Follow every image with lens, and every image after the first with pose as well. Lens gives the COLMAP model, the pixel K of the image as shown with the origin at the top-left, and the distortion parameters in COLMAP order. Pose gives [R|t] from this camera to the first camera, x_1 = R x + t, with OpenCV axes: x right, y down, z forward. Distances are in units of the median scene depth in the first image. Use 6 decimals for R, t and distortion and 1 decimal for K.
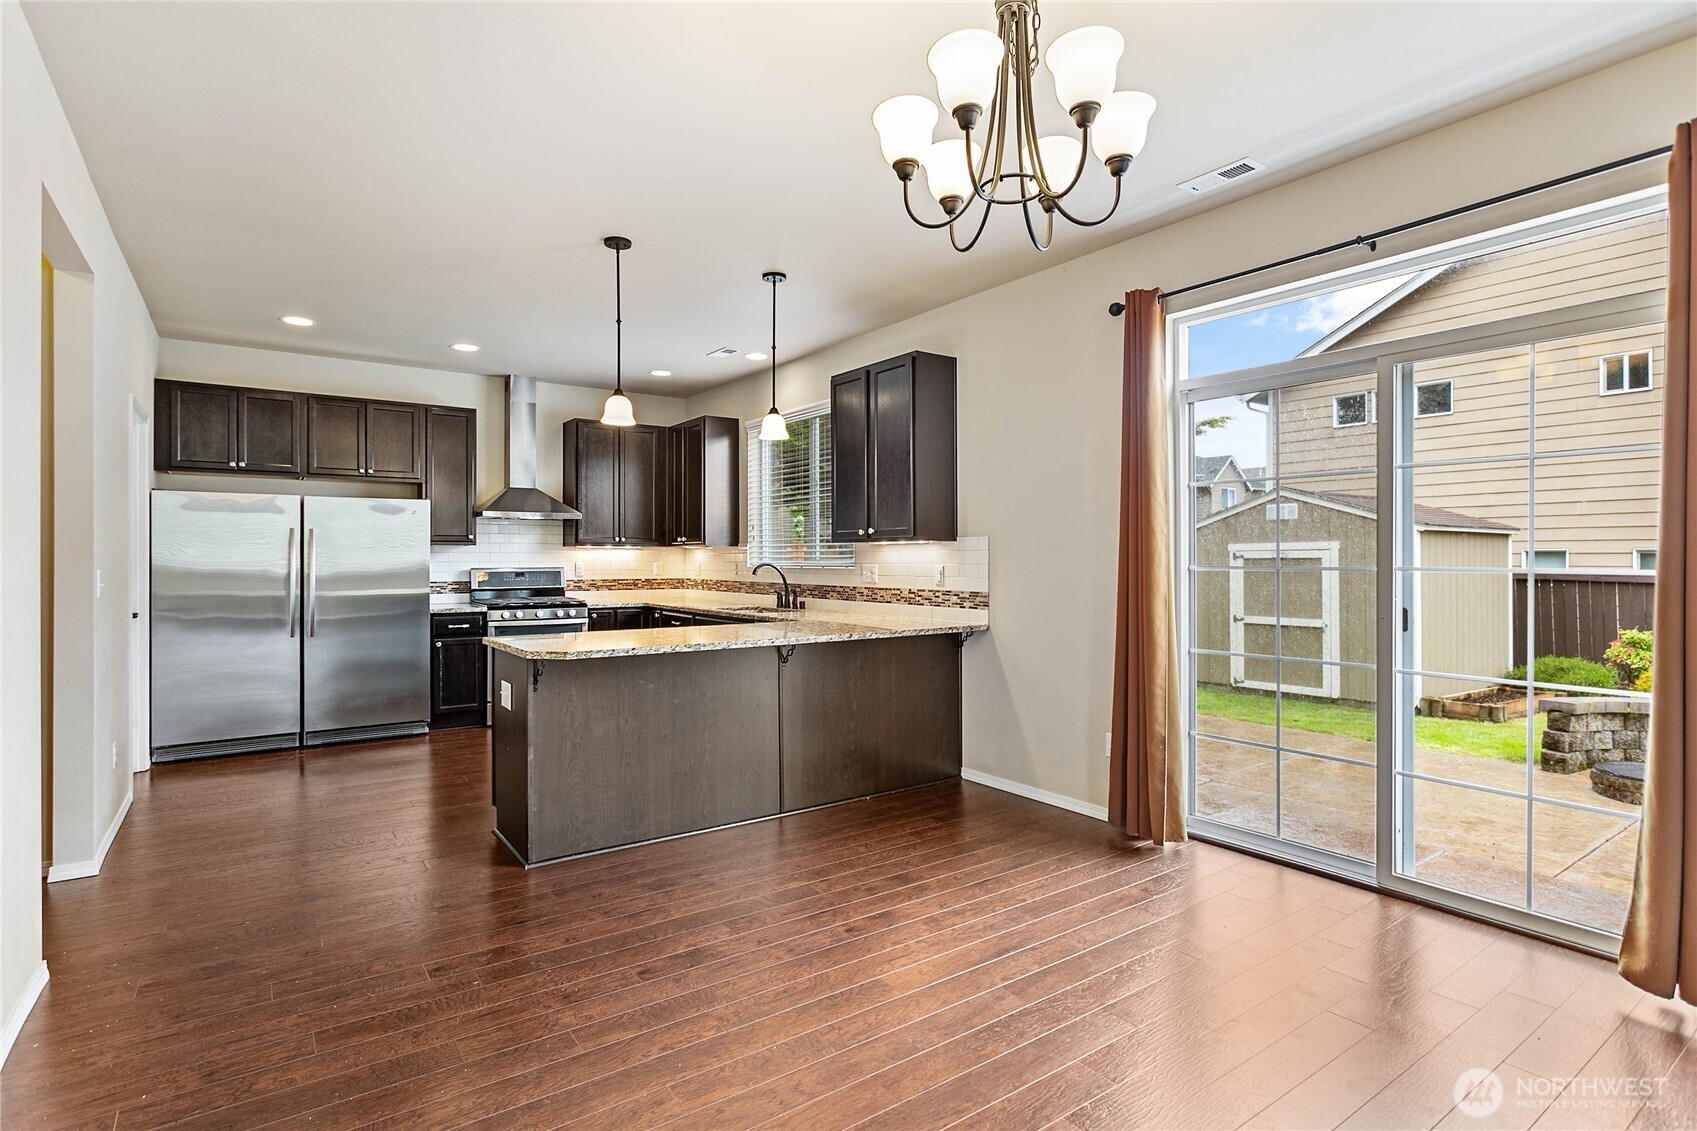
lens RADIAL K [[833.3, 0, 836.2], [0, 833.3, 559.7], [0, 0, 1]] dist [-0.003123, 0.005458]
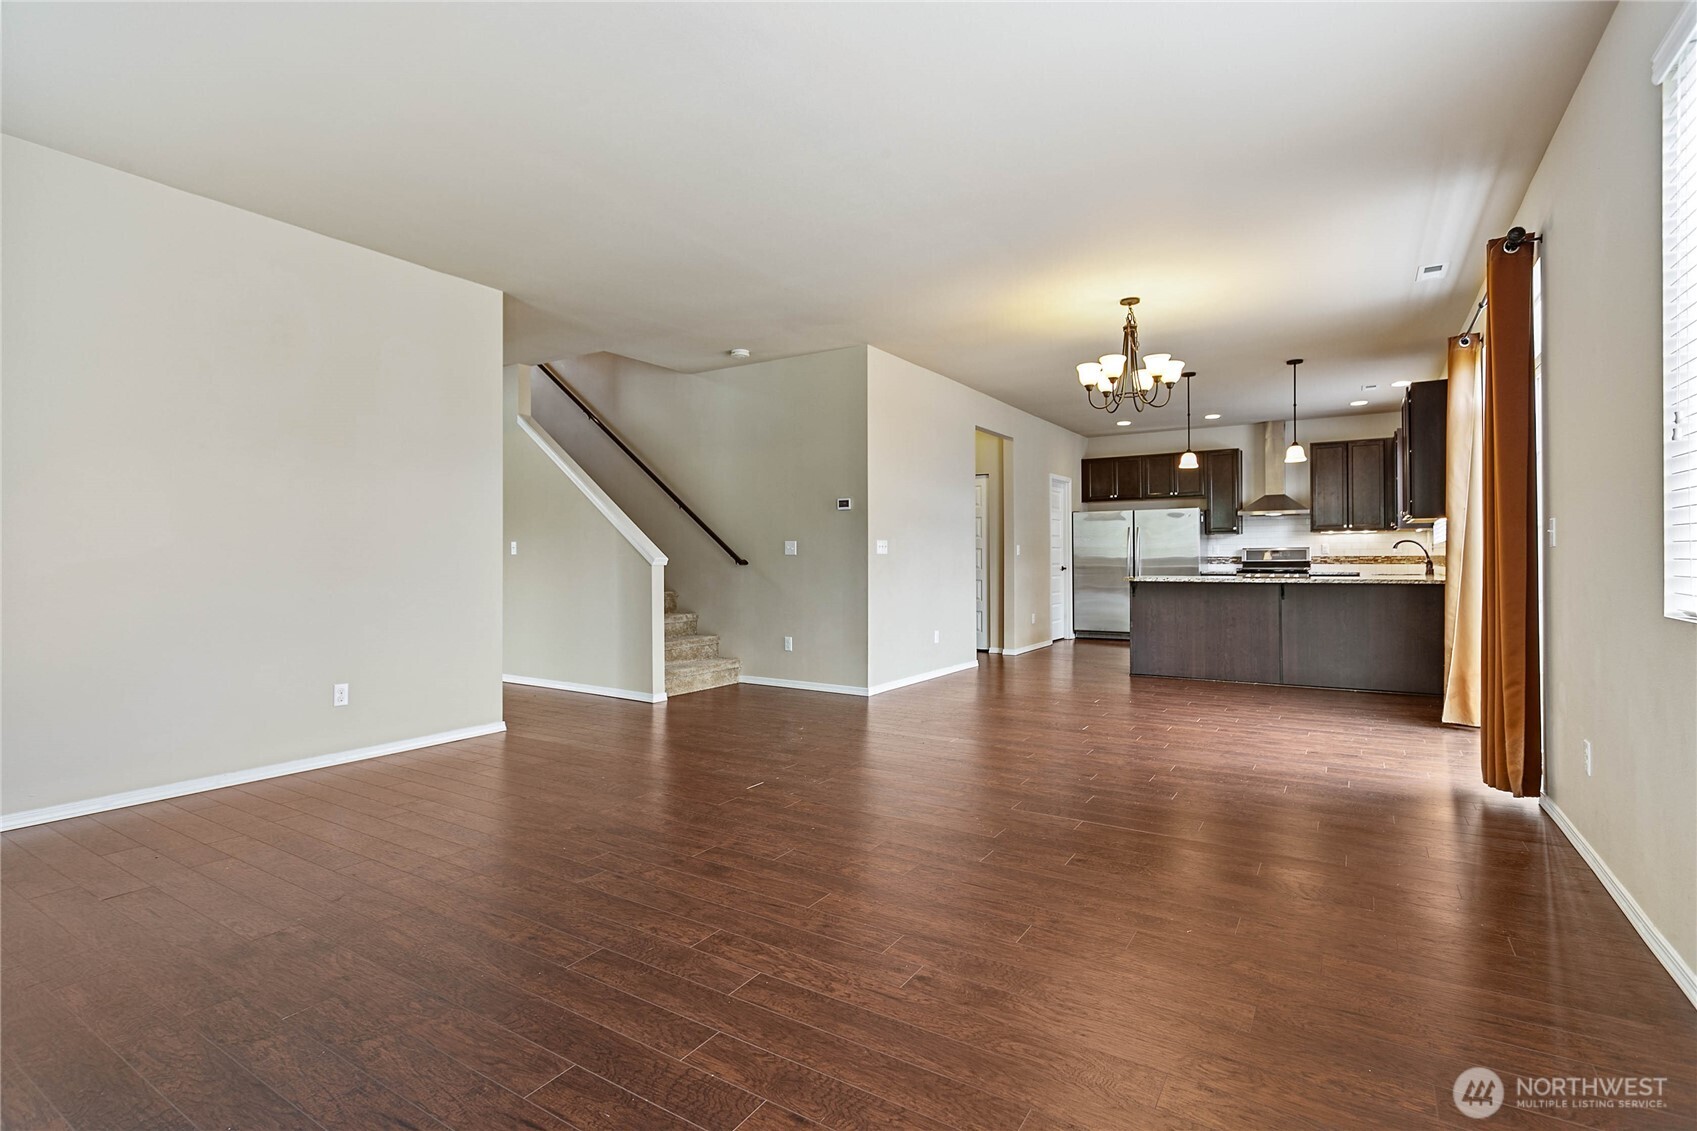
lens RADIAL K [[806.1, 0, 845.6], [0, 806.1, 560.6], [0, 0, 1]] dist [-0.008916, 0.002652]
pose [[0.381859, -0.001424, -0.924220, 0.772085], [0.004329, 0.999991, 0.000248, 0.034229], [0.924211, -0.004095, 0.381861, -0.307355]]
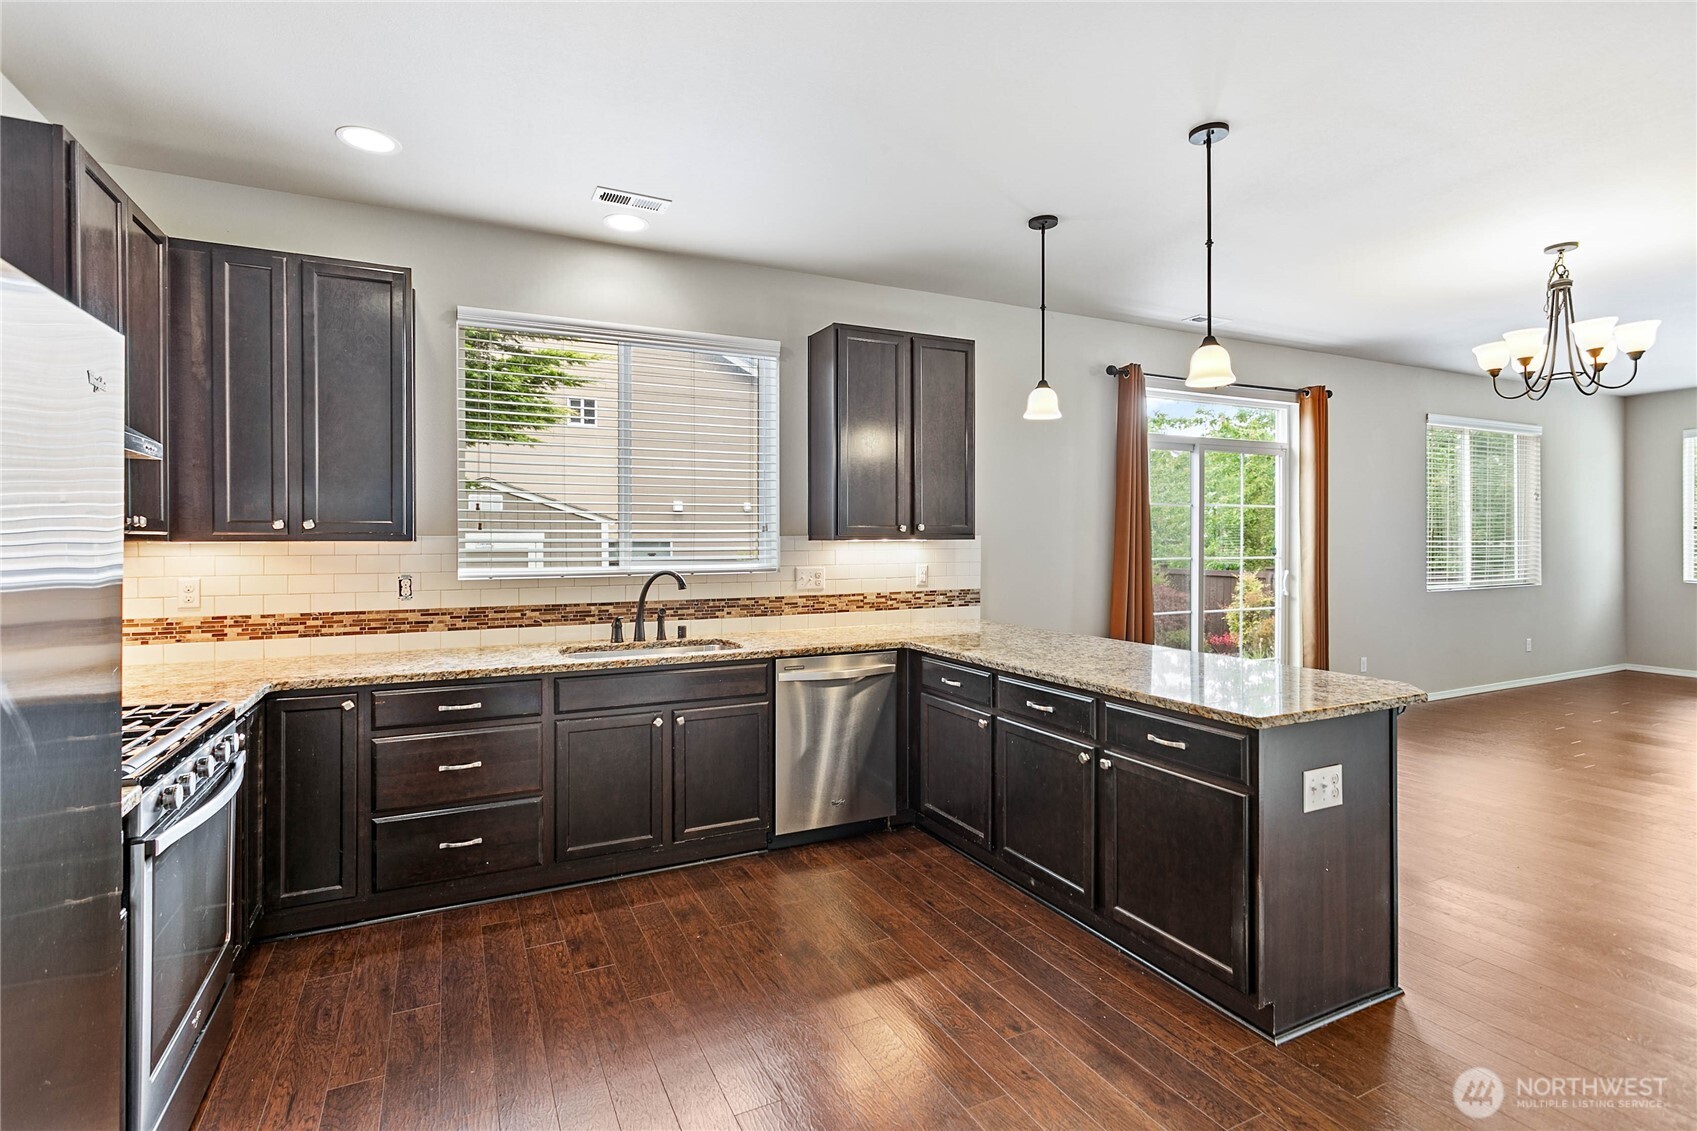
lens RADIAL K [[806.1, 0, 840.8], [0, 806.1, 546.3], [0, 0, 1]] dist [-0.008916, 0.002652]
pose [[0.163055, -0.008049, 0.986584, -0.663417], [0.005607, 0.999958, 0.007231, -0.017660], [-0.986601, 0.004353, 0.163093, 0.790317]]
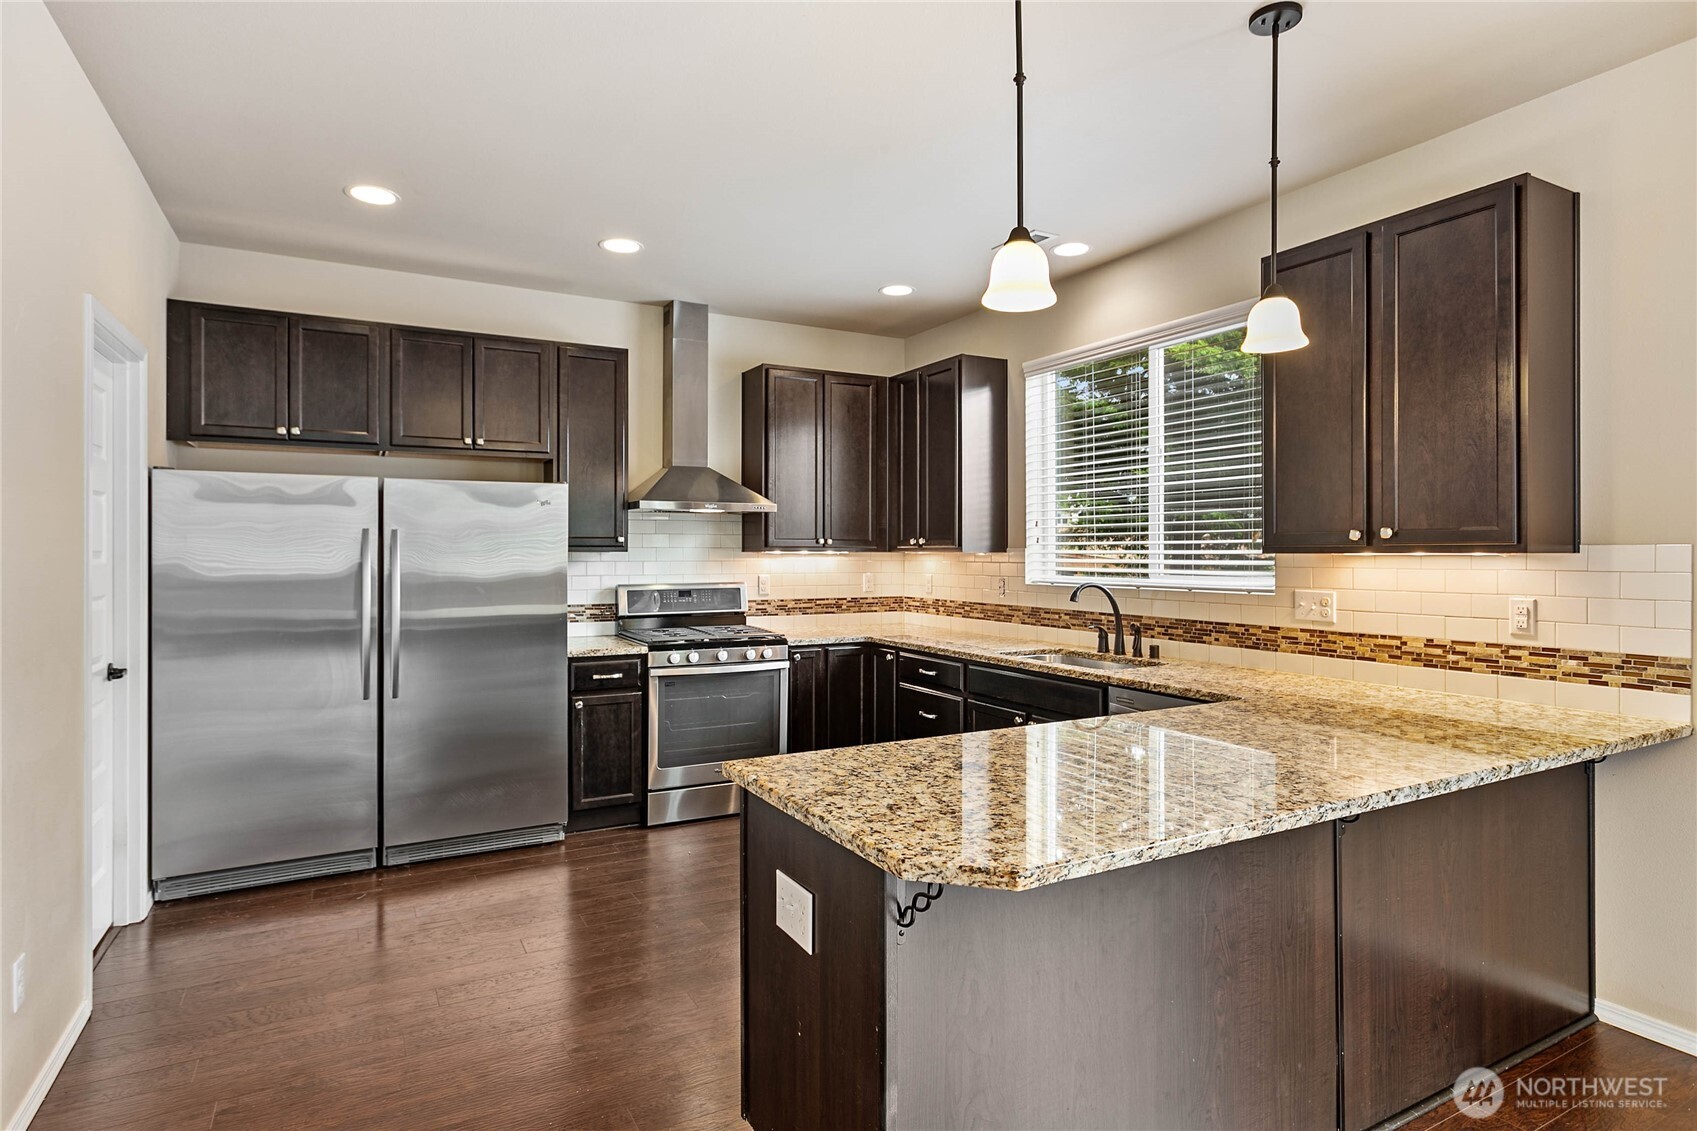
lens RADIAL K [[901.4, 0, 845.1], [0, 901.4, 554.3], [0, 0, 1]] dist [0.002742, 0.001140]
pose [[0.994049, 0.000646, -0.108933, -0.198266], [-0.000632, 1.000000, 0.000159, -0.017228], [0.108933, -0.000090, 0.994049, 0.328193]]
